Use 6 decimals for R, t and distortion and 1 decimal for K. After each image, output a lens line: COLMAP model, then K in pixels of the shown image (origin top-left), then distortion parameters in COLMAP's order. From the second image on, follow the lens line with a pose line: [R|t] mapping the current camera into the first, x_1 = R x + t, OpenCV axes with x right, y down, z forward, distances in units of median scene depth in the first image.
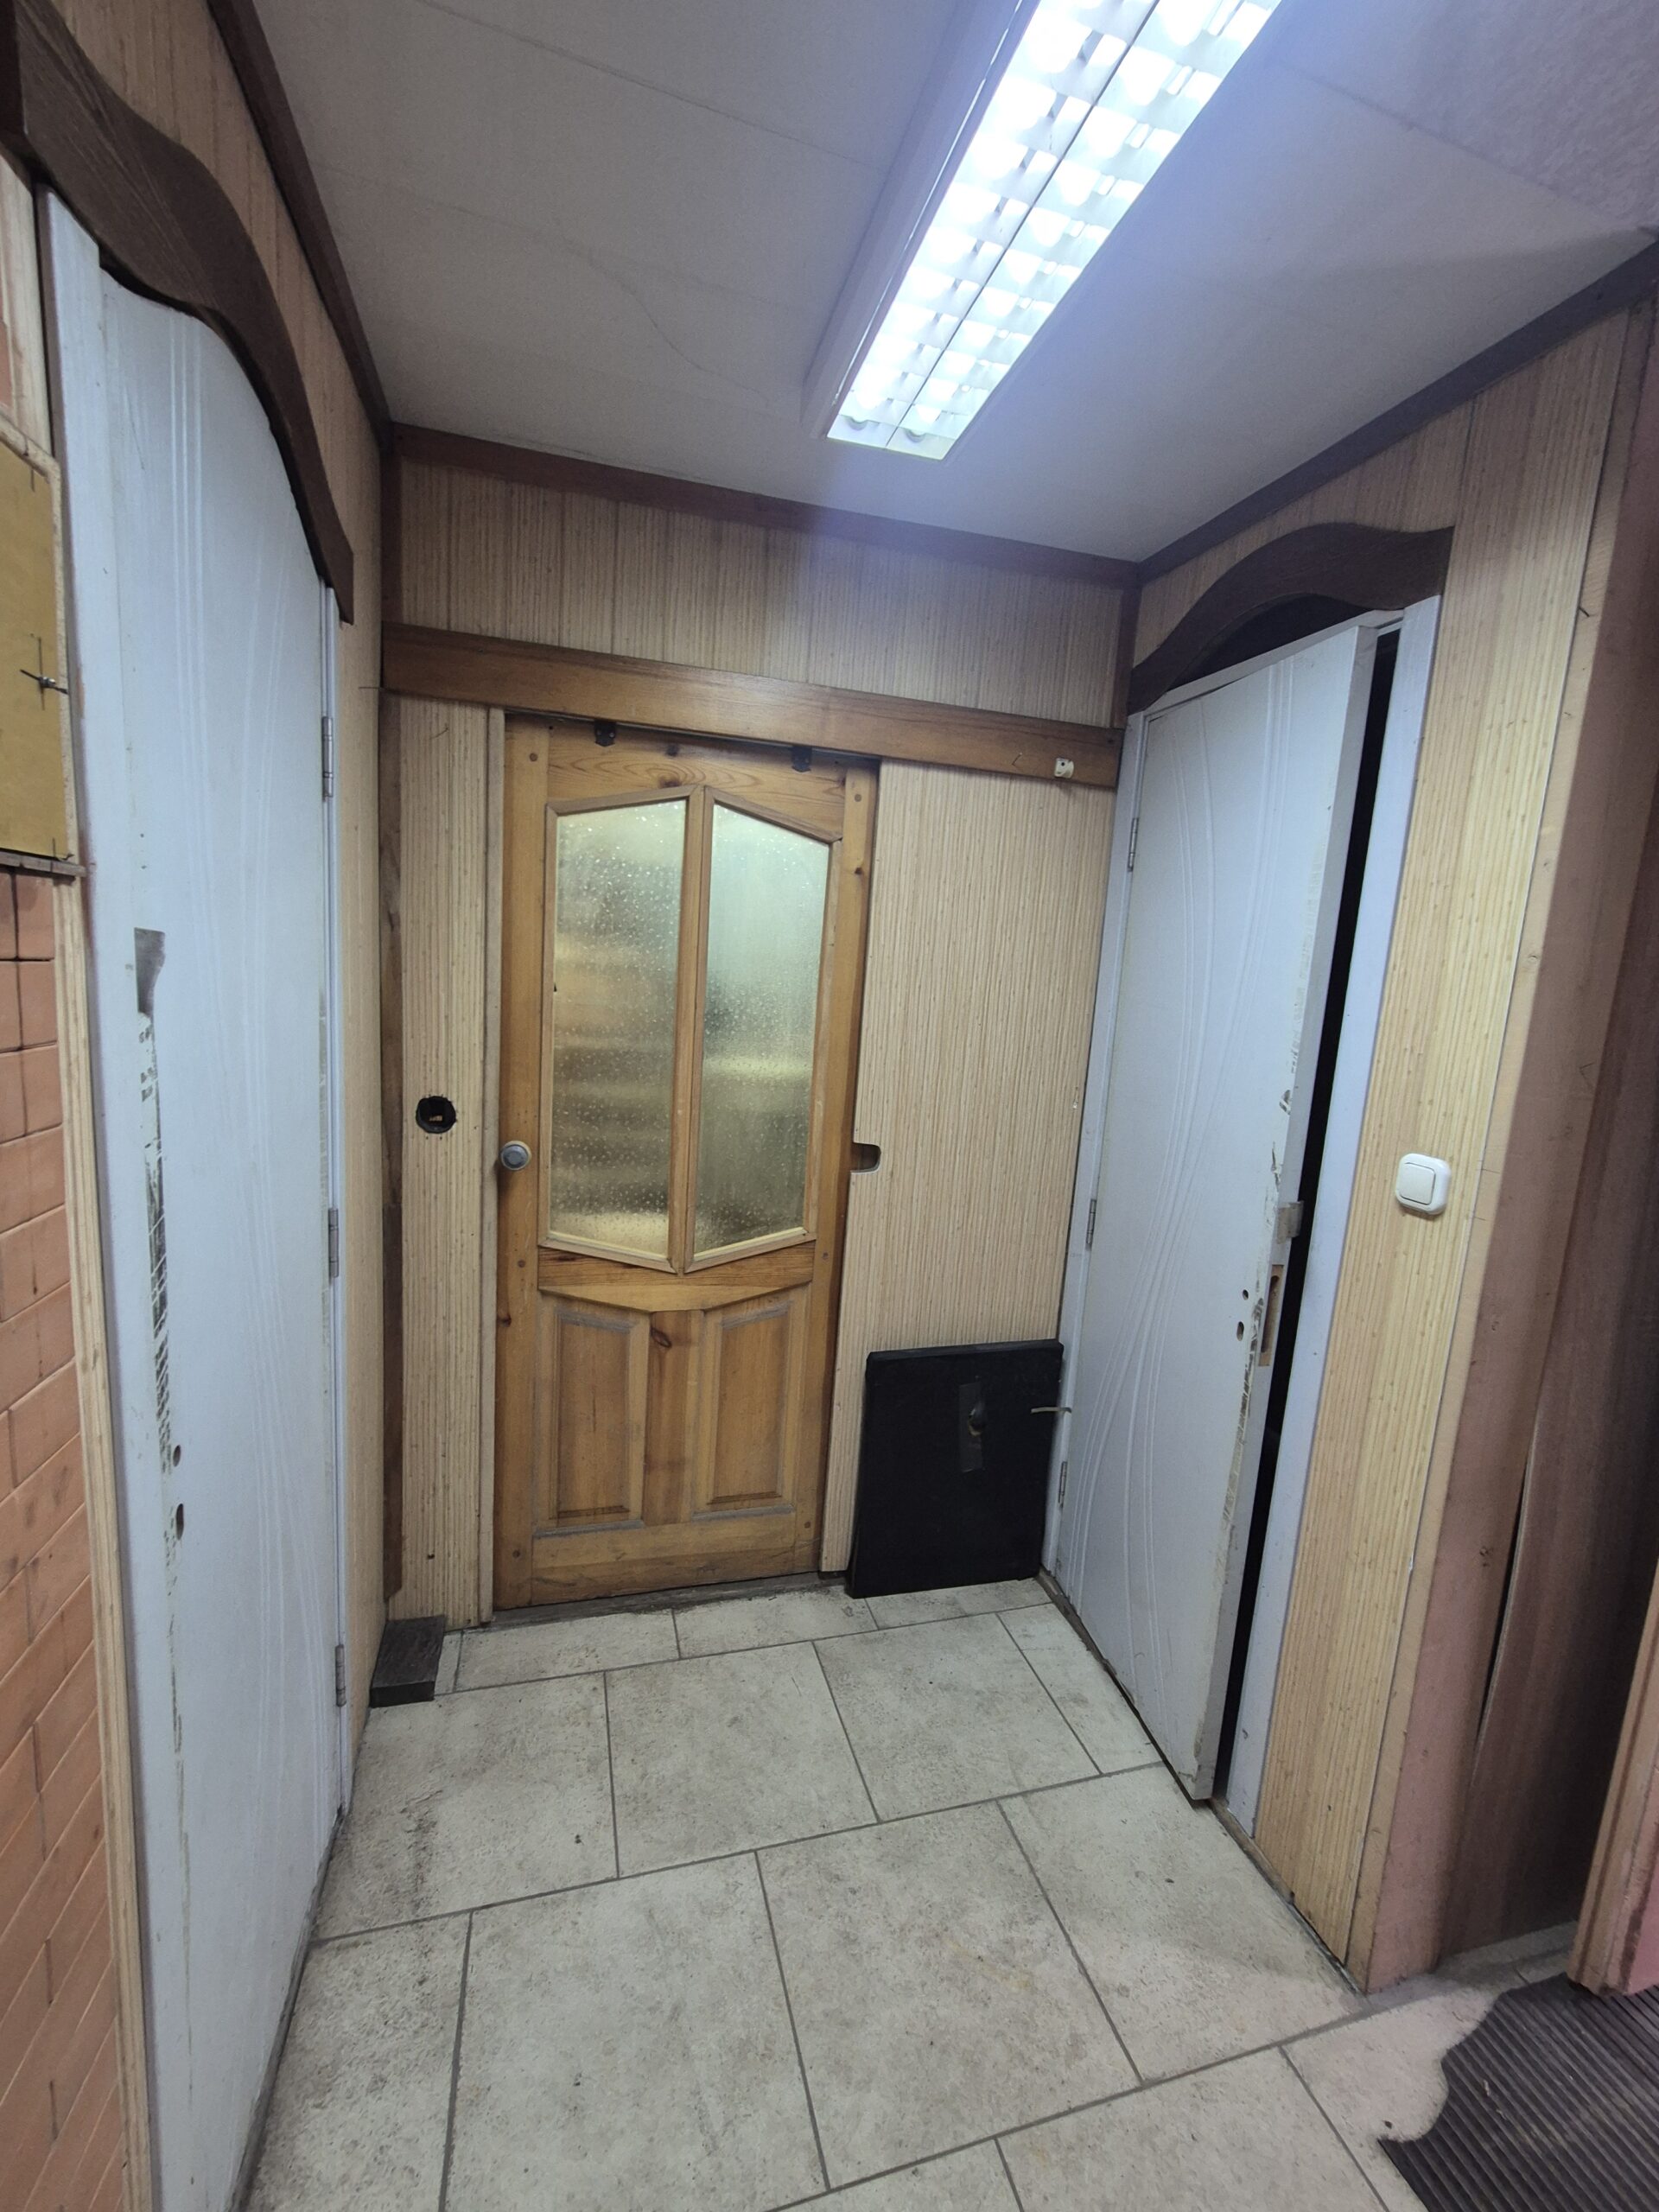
lens RADIAL K [[907.5, 0, 825.5], [0, 907.5, 1094.0], [0, 0, 1]] dist [-0.001544, 0.000984]
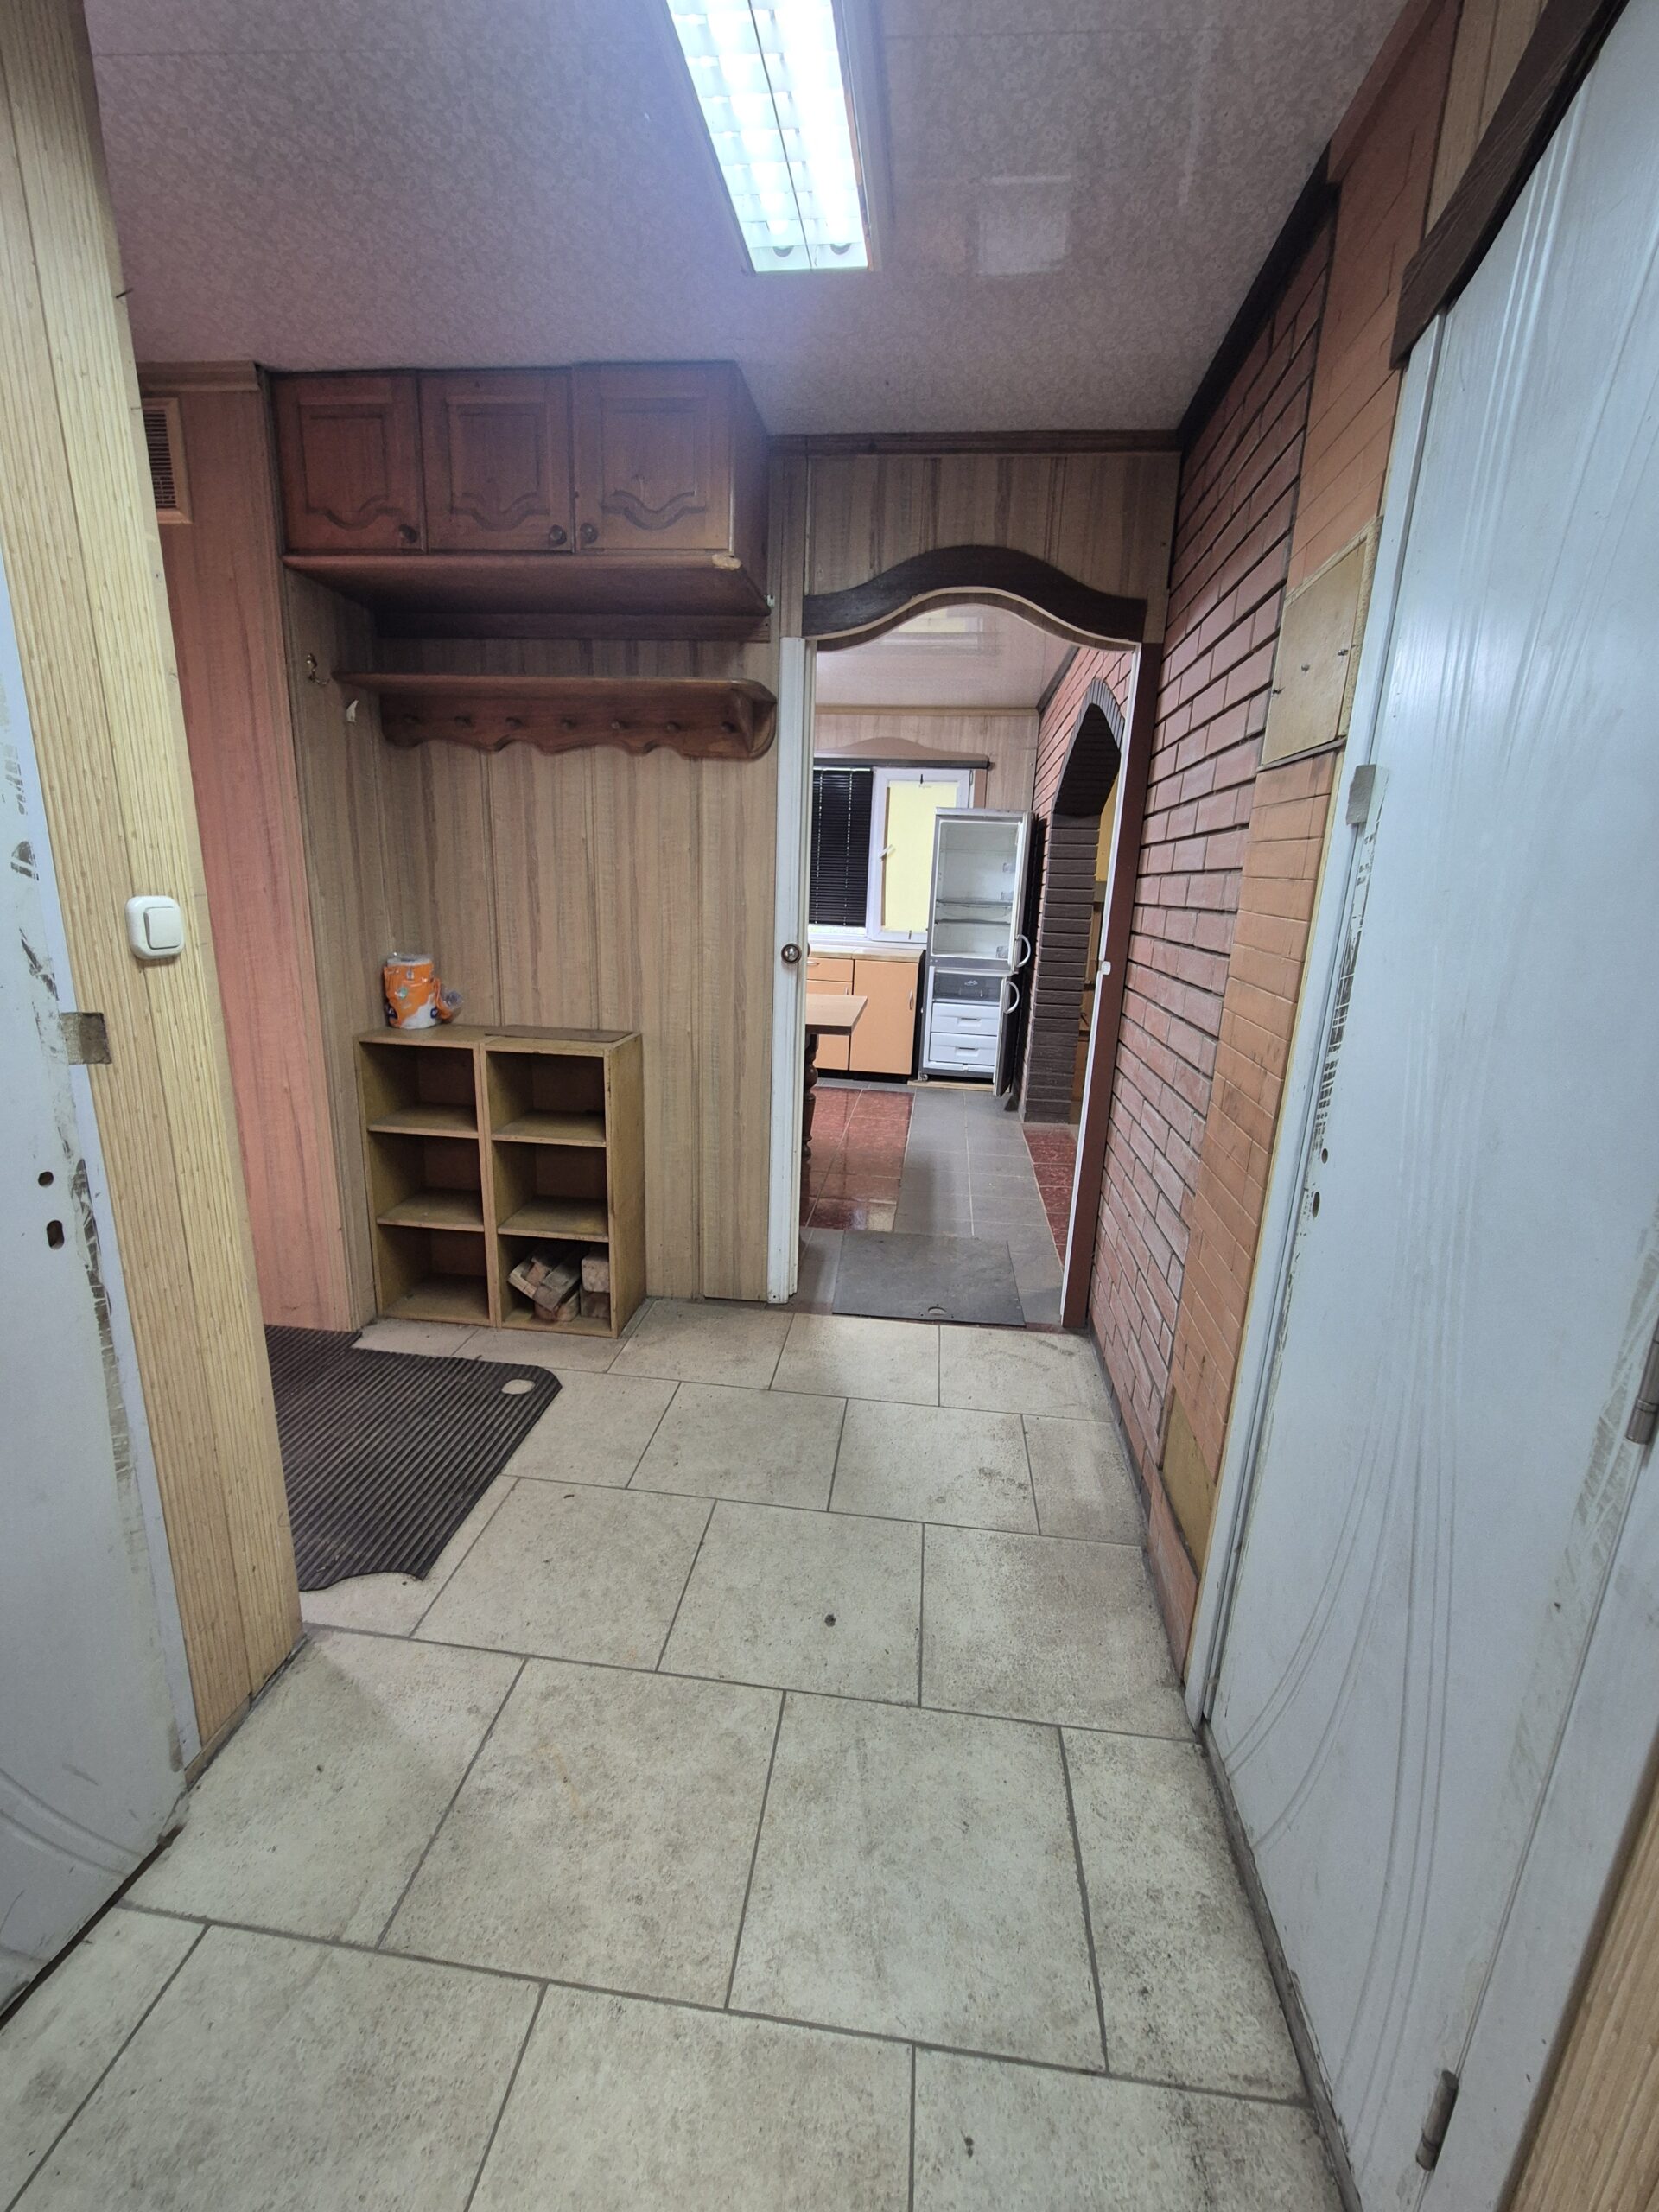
lens RADIAL K [[907.5, 0, 821.6], [0, 907.5, 1097.3], [0, 0, 1]] dist [-0.001544, 0.000984]
pose [[-0.914075, -0.189517, 0.358539, -0.281484], [-0.038359, 0.920531, 0.388781, -0.111951], [-0.403727, 0.341621, -0.848704, 1.406759]]
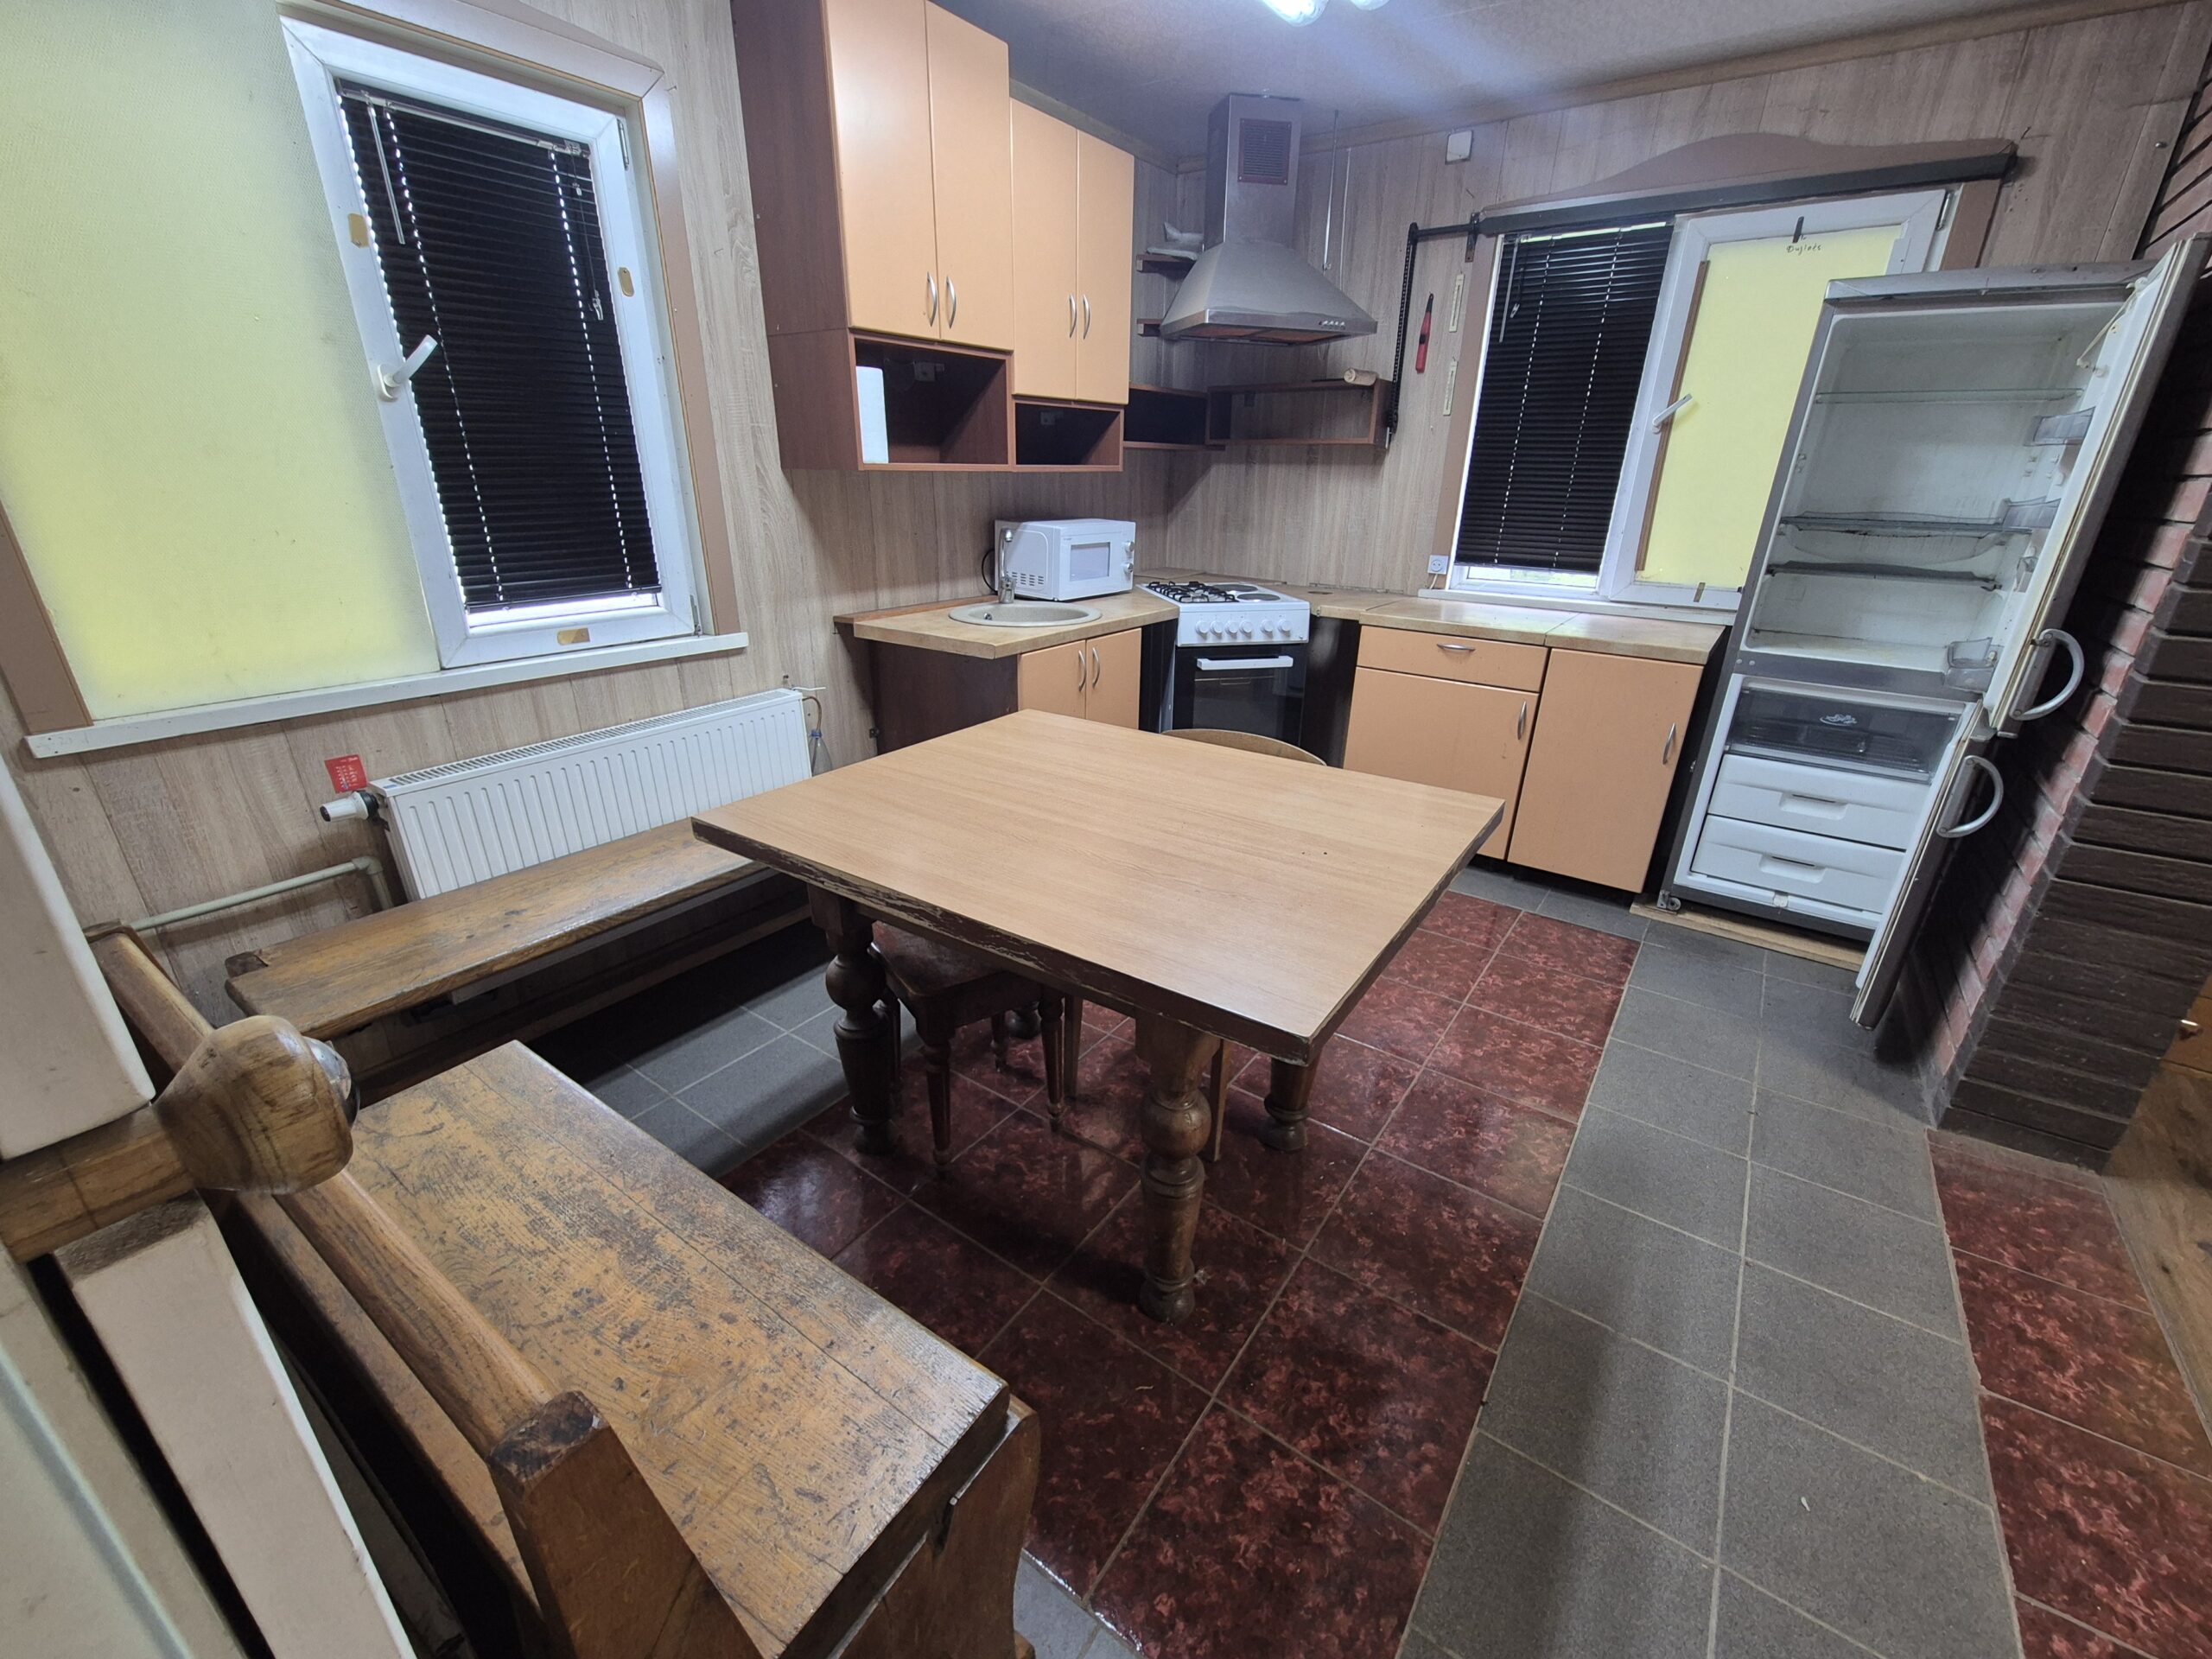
lens RADIAL K [[907.5, 0, 1103.8], [0, 907.5, 831.5], [0, 0, 1]] dist [-0.001544, 0.000984]
pose [[-0.626843, -0.359951, 0.691016, 0.250046], [0.057818, 0.862954, 0.501963, 0.190843], [-0.776997, 0.354606, -0.520126, -0.357610]]
